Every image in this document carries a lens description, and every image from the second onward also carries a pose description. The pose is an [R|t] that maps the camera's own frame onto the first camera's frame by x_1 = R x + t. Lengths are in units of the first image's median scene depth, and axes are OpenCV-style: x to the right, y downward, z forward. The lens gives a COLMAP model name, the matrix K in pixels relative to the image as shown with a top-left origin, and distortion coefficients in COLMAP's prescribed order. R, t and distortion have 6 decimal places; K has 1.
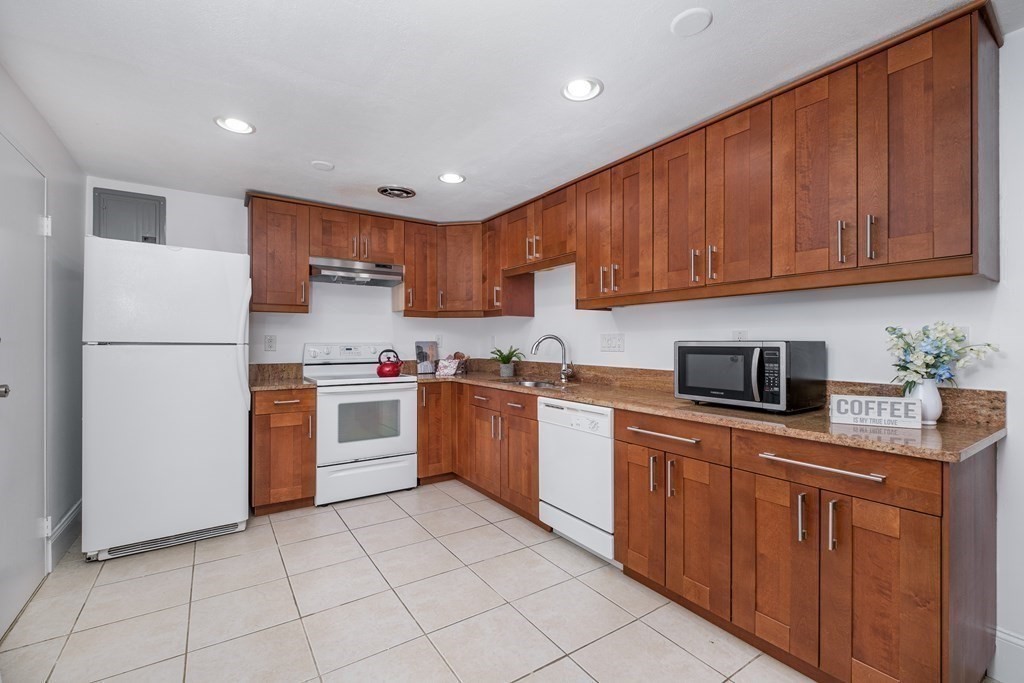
lens RADIAL K [[444.1, 0, 512.0], [0, 444.1, 341.5], [0, 0, 1]] dist [0.001682, 0.000303]
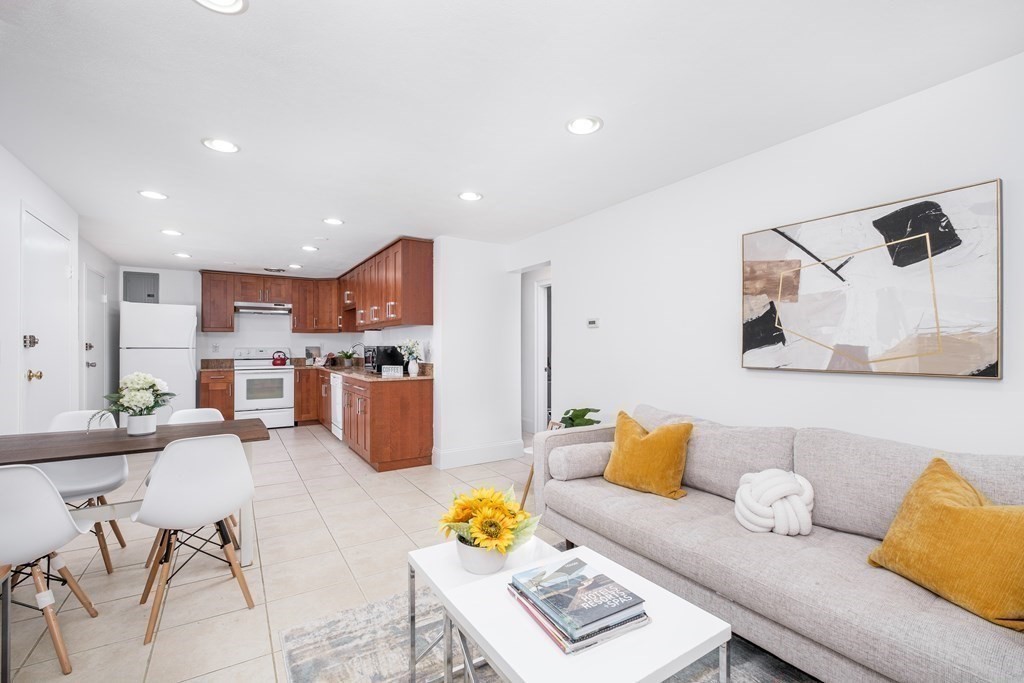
lens RADIAL K [[459.2, 0, 512.0], [0, 459.2, 341.5], [0, 0, 1]] dist [-0.000164, -0.000290]
pose [[0.999996, -0.000203, -0.002823, 0.690960], [0.000187, 0.999986, -0.005338, -0.011466], [0.002824, 0.005337, 0.999982, -0.895196]]
